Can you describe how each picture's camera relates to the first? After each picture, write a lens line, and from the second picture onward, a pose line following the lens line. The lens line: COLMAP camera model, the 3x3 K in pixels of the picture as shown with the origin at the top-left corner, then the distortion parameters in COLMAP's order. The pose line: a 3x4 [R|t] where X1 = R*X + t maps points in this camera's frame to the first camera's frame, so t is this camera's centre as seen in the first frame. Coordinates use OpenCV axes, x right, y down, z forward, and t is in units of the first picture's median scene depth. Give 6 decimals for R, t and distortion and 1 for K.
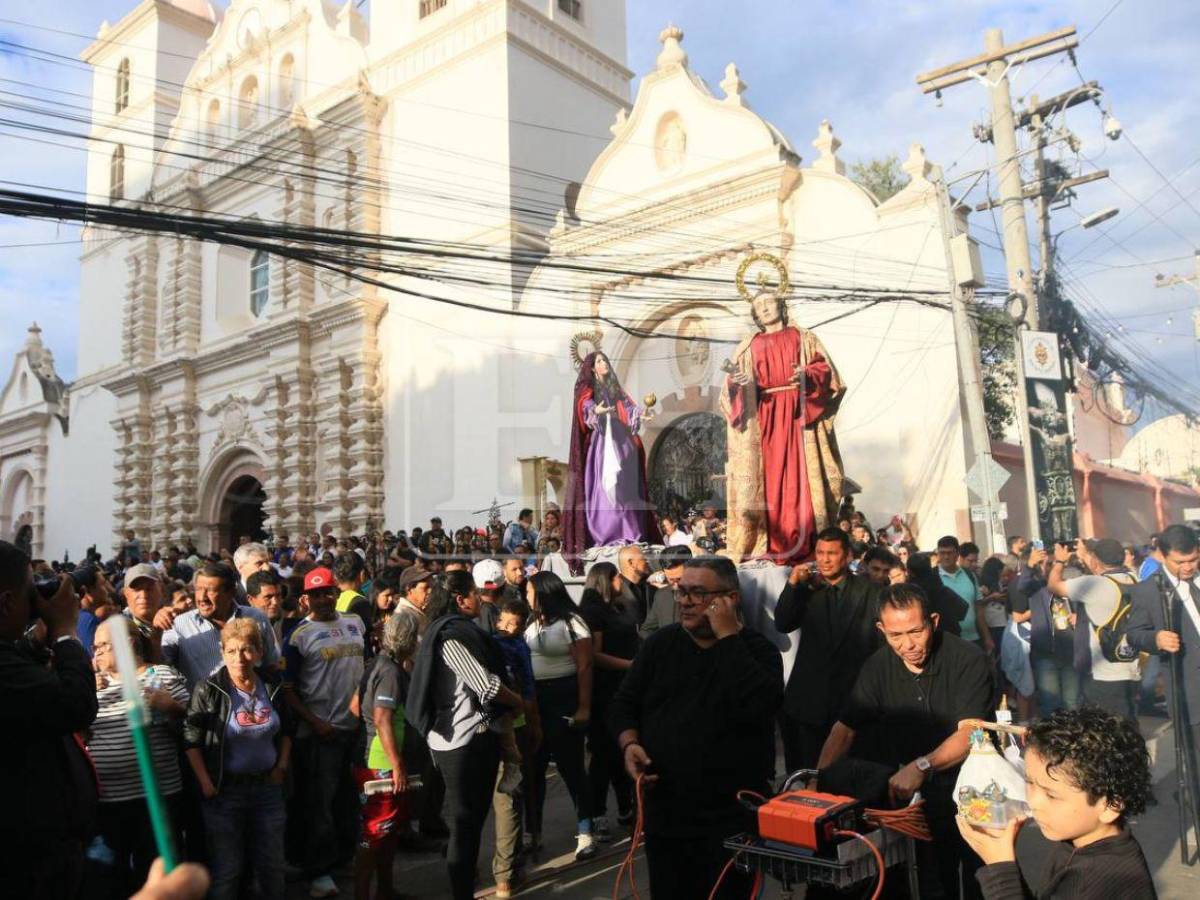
lens RADIAL K [[988.4, 0, 600.0], [0, 988.4, 450.0], [0, 0, 1]] dist [-0.044171, 0.010681]
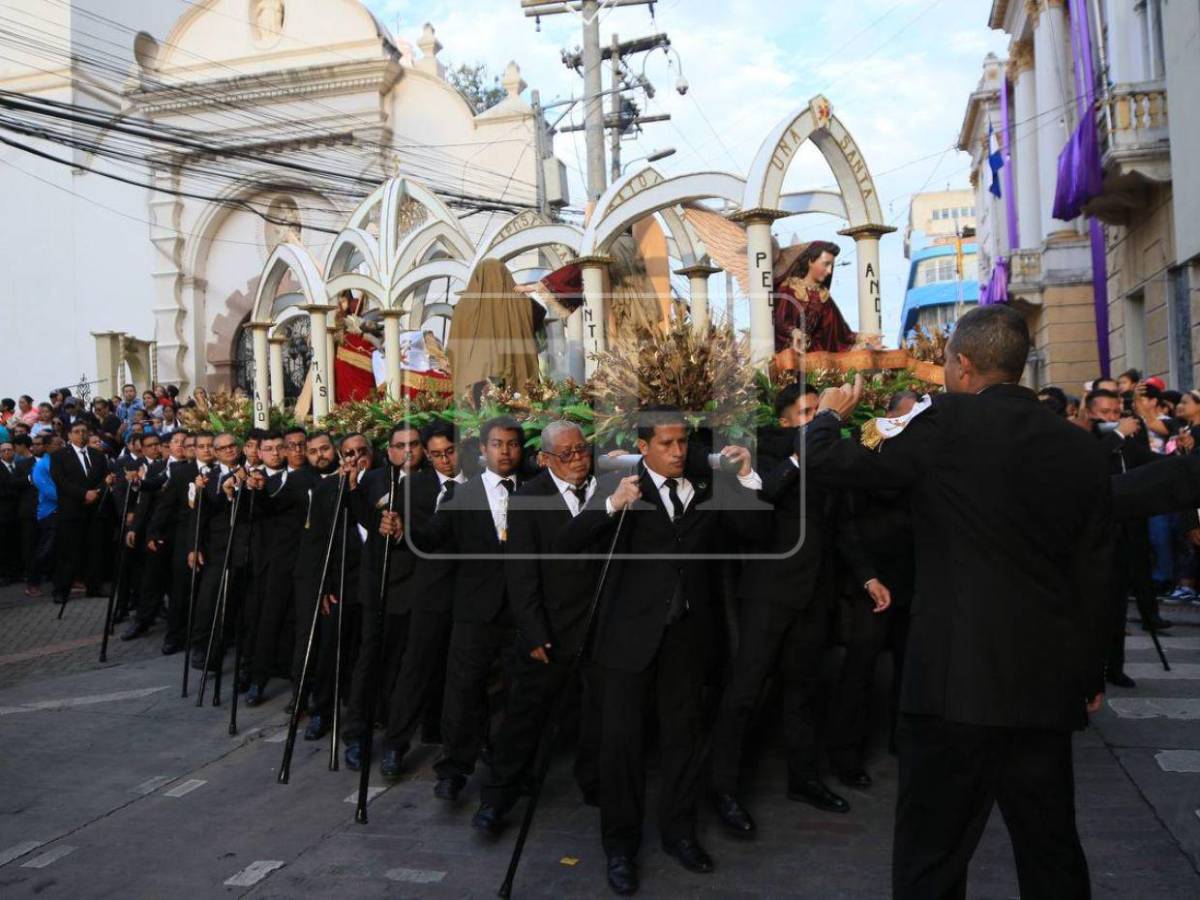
lens RADIAL K [[1012.8, 0, 600.0], [0, 1012.8, 450.0], [0, 0, 1]] dist [-0.040160, 0.000785]
pose [[0.899717, 0.012126, 0.436305, -0.045709], [-0.059228, 0.993760, 0.094516, 0.000709], [-0.432437, -0.110879, 0.894821, -0.050924]]
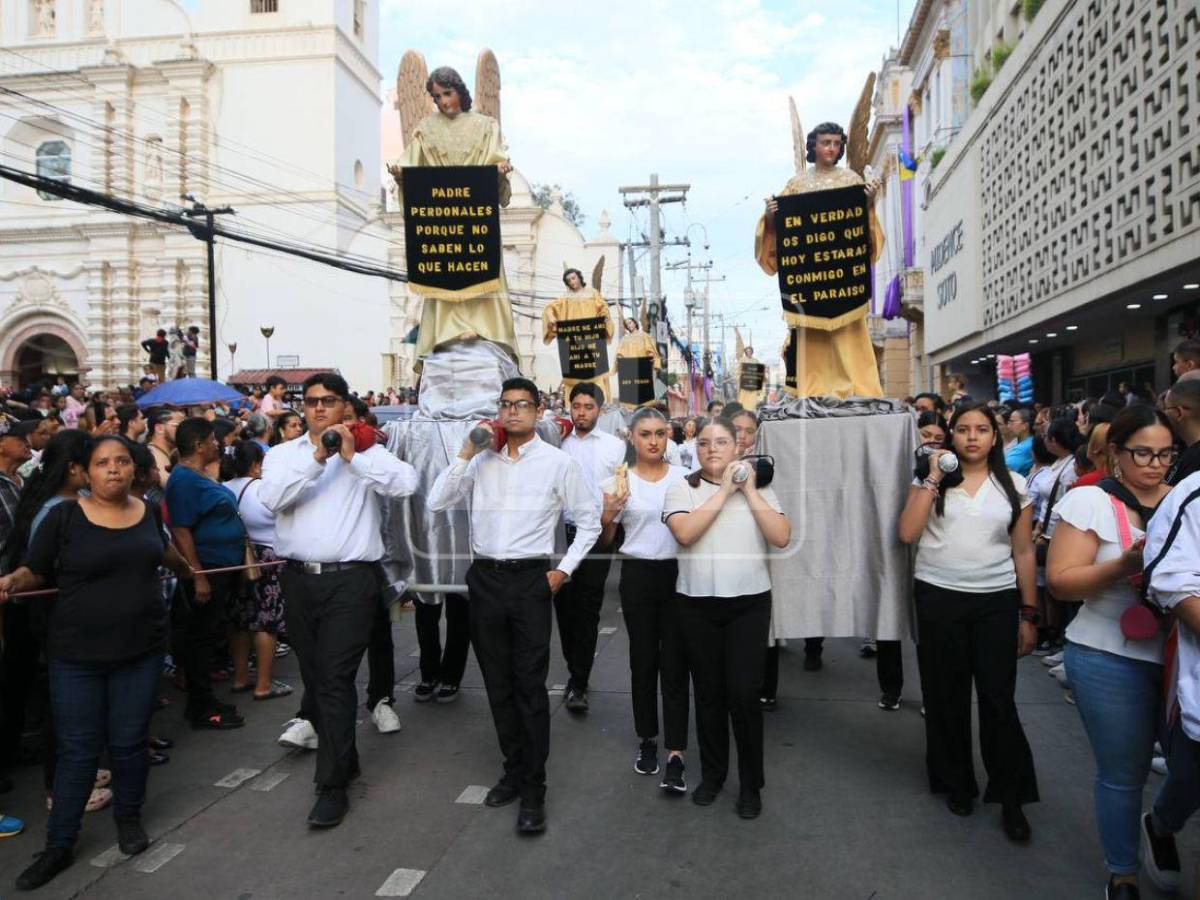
lens RADIAL K [[988.4, 0, 600.0], [0, 988.4, 450.0], [0, 0, 1]] dist [-0.044171, 0.010681]
pose [[0.845948, 0.024822, 0.532688, -0.486204], [-0.097341, 0.989321, 0.108484, -0.034802], [-0.524307, -0.143624, 0.839330, -0.483114]]
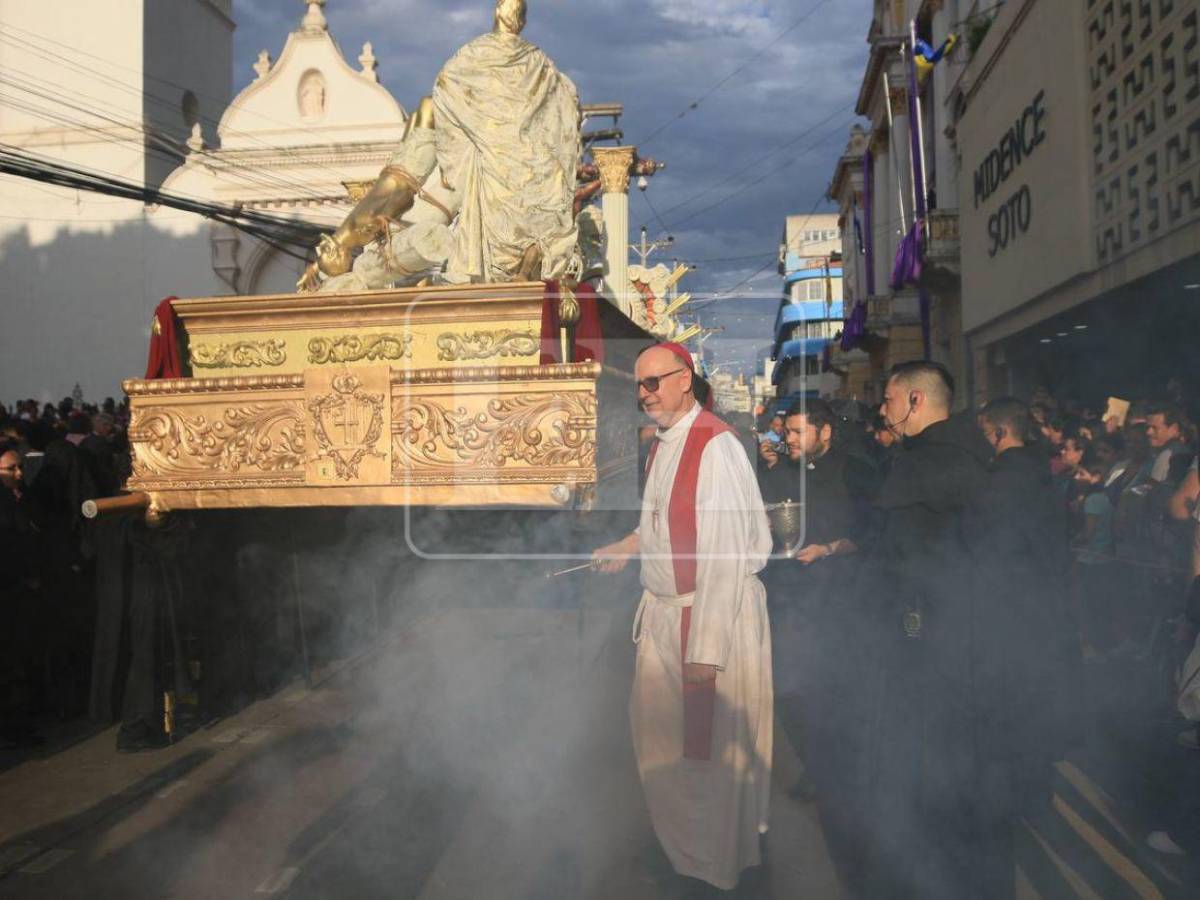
lens RADIAL K [[988.4, 0, 600.0], [0, 988.4, 450.0], [0, 0, 1]] dist [-0.044171, 0.010681]
pose [[0.840152, 0.026045, 0.541725, -0.221112], [-0.090453, 0.991585, 0.092610, -0.013778], [-0.534755, -0.126807, 0.835439, -0.217172]]
